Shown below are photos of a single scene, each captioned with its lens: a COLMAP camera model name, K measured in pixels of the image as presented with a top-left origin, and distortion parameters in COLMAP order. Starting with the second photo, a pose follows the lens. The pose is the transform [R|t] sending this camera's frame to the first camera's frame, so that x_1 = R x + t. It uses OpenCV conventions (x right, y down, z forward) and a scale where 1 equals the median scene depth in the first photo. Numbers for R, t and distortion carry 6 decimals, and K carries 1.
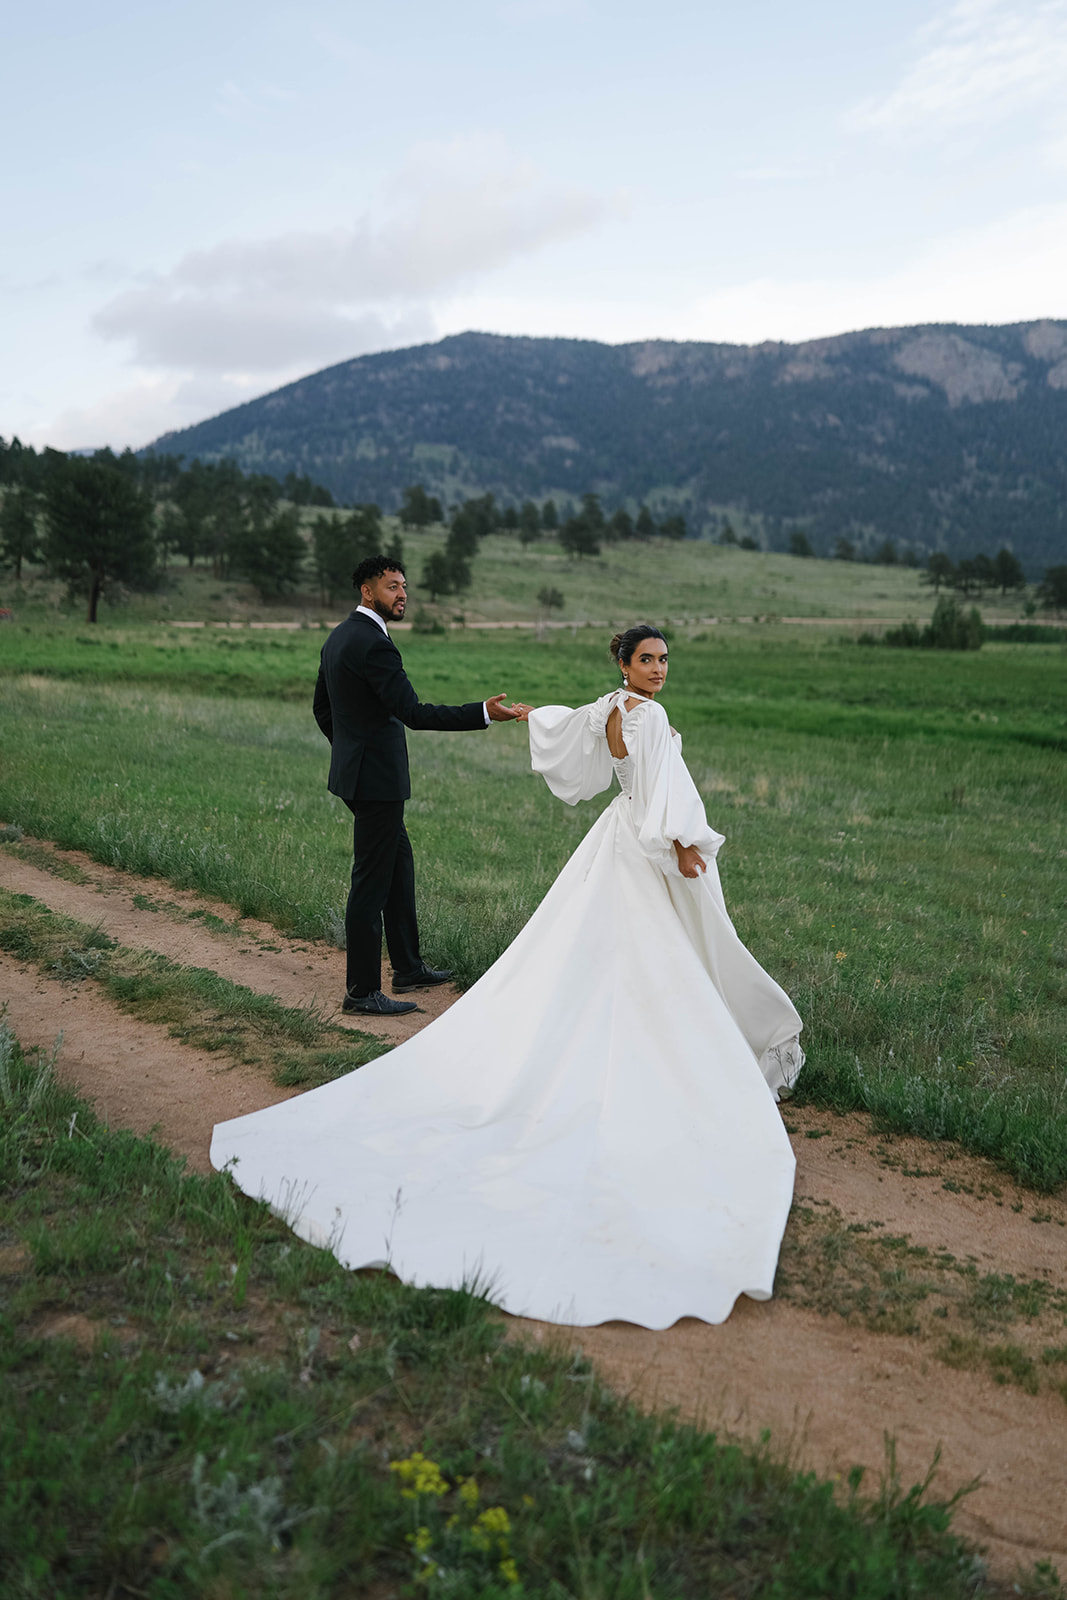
lens RADIAL K [[1497.5, 0, 533.5], [0, 1497.5, 800.0], [0, 0, 1]] dist [-0.014676, -0.000612]
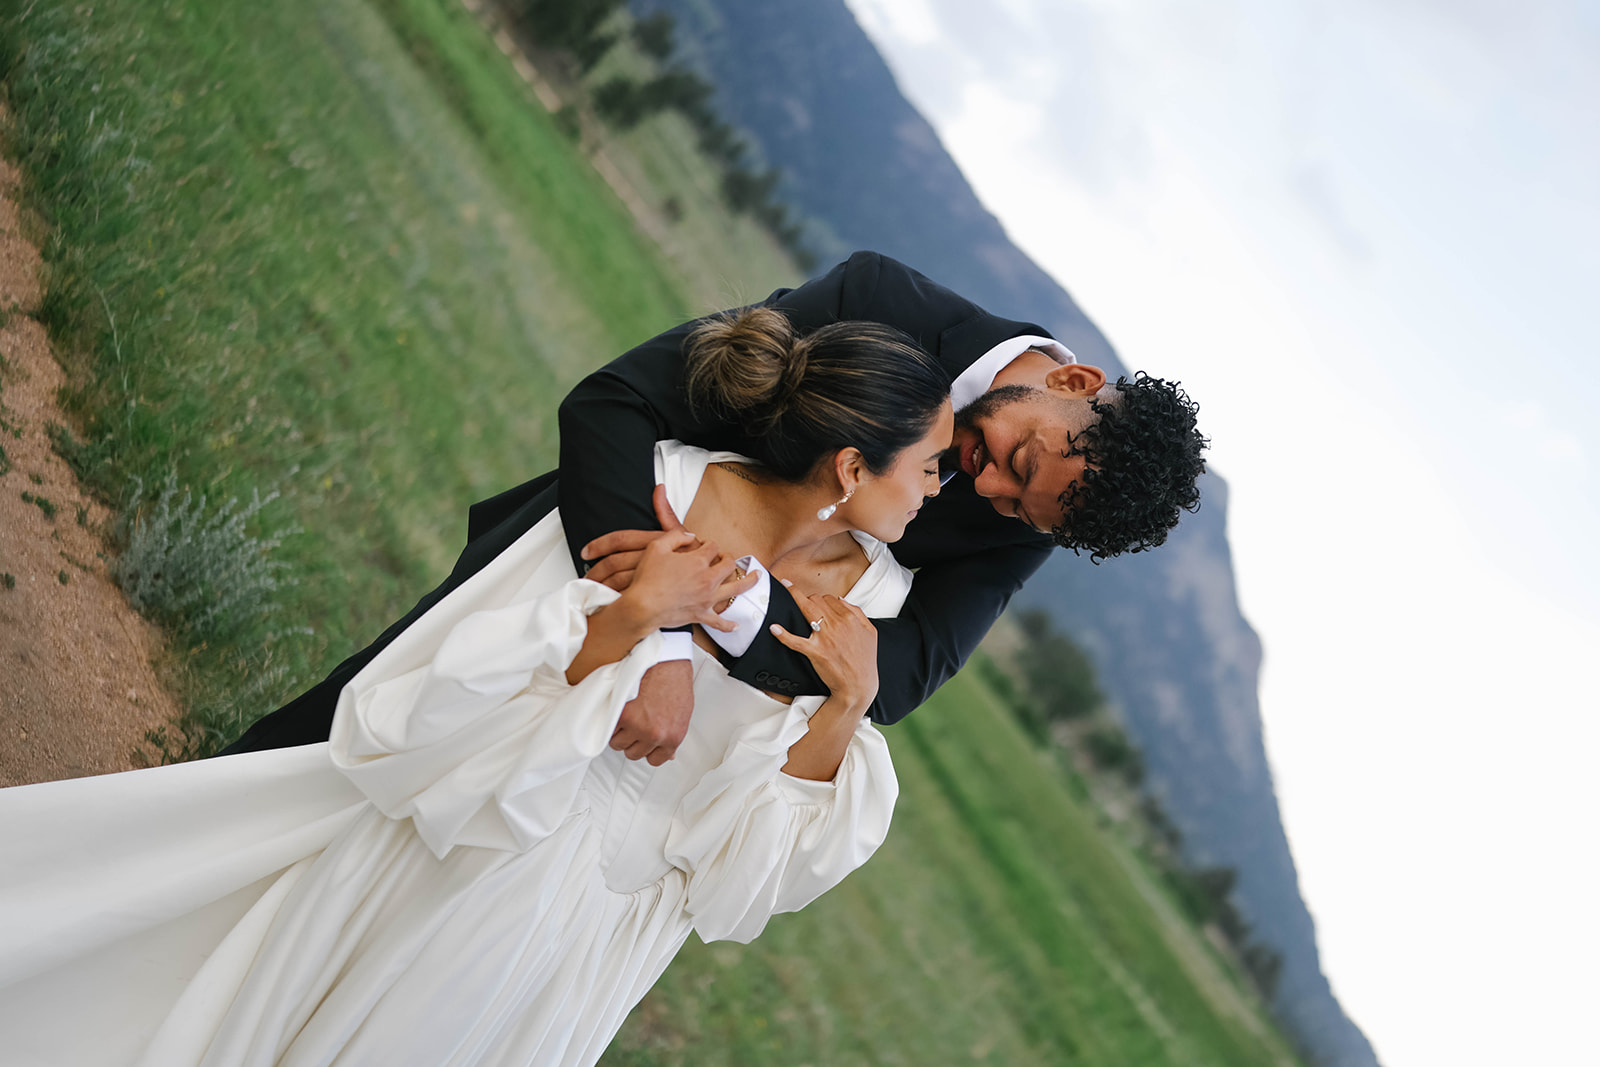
lens RADIAL K [[1497.5, 0, 829.6], [0, 1497.5, 534.3], [0, 0, 1]] dist [-0.014676, -0.000612]
pose [[0.614749, 0.749294, 0.246258, -0.099458], [-0.758047, 0.647532, -0.077899, -0.023845], [-0.217829, -0.138786, 0.966069, 0.465522]]
